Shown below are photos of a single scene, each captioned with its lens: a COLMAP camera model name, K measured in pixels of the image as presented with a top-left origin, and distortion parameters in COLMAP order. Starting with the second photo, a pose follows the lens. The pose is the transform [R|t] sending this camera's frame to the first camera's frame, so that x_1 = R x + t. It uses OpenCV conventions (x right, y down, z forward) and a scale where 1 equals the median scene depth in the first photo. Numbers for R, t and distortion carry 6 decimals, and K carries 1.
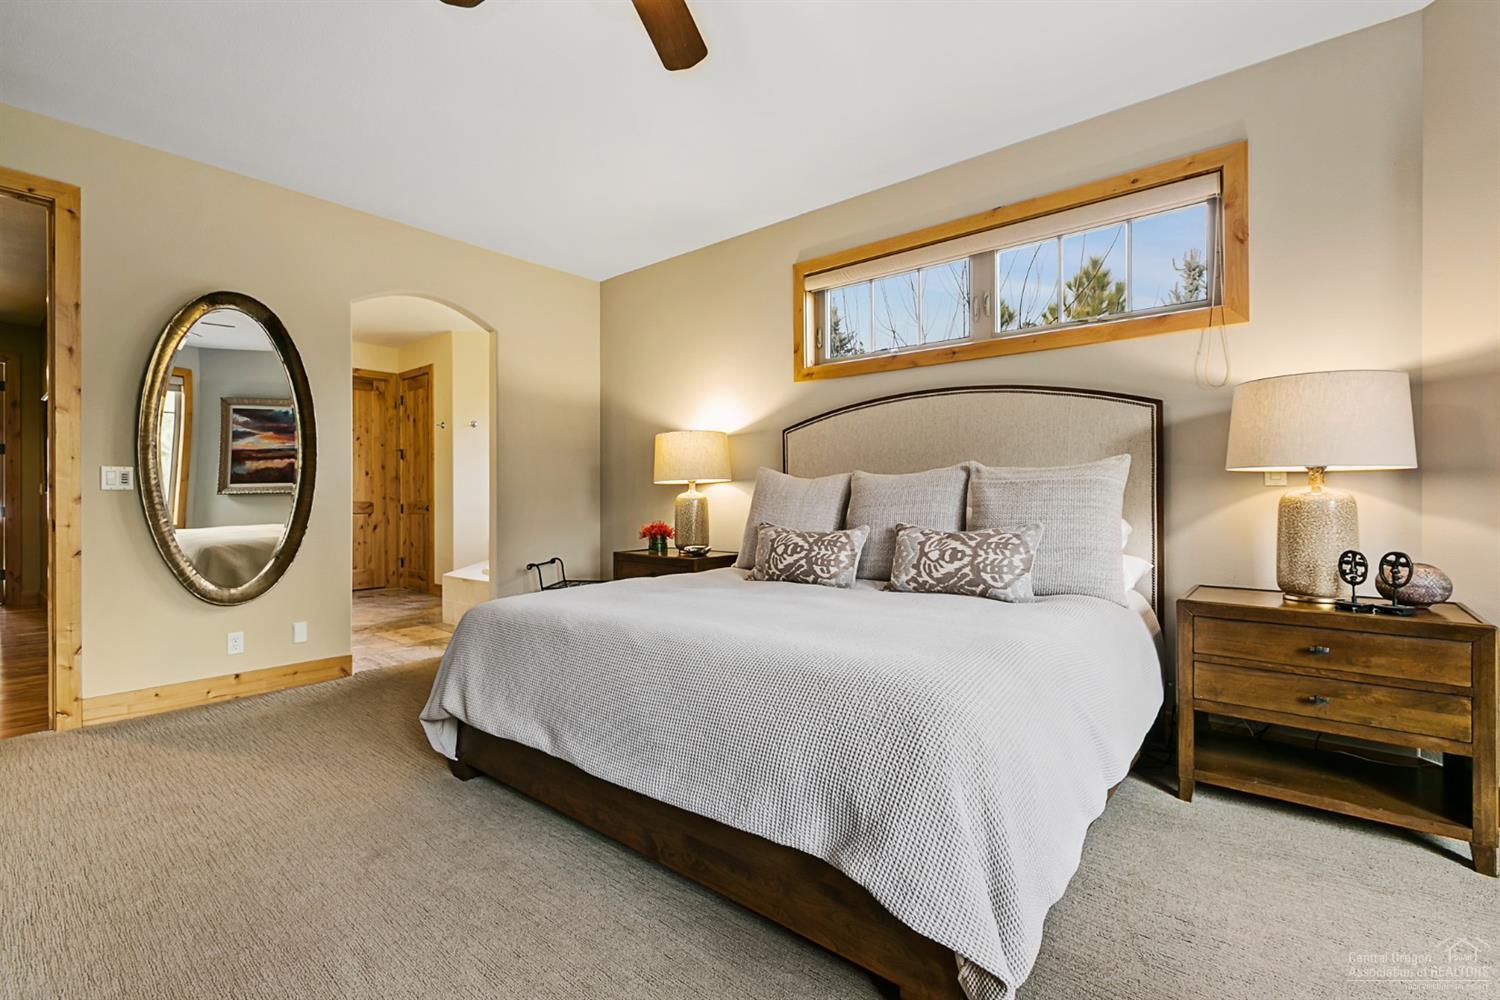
lens RADIAL K [[668.9, 0, 748.3], [0, 668.9, 489.2], [0, 0, 1]] dist [-0.001512, -0.001054]
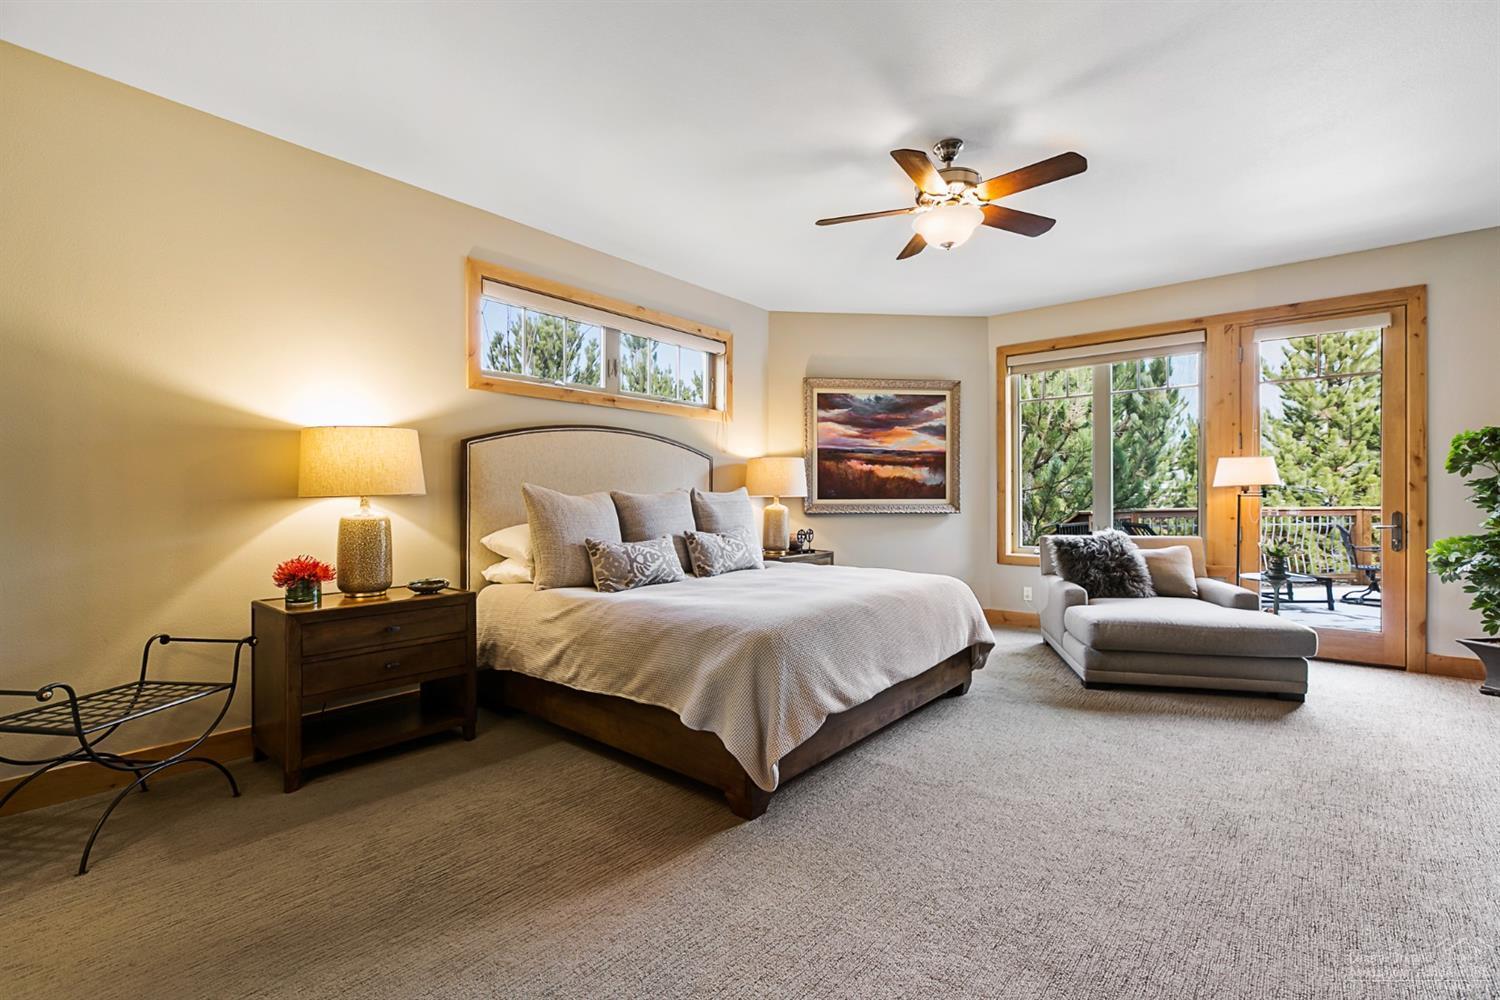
lens RADIAL K [[668.9, 0, 745.0], [0, 668.9, 504.3], [0, 0, 1]] dist [-0.001512, -0.001054]
pose [[-0.000323, -0.002288, 0.999997, -0.850175], [0.003695, 0.999991, 0.002289, -0.003182], [-0.999993, 0.003695, -0.000315, 0.638933]]
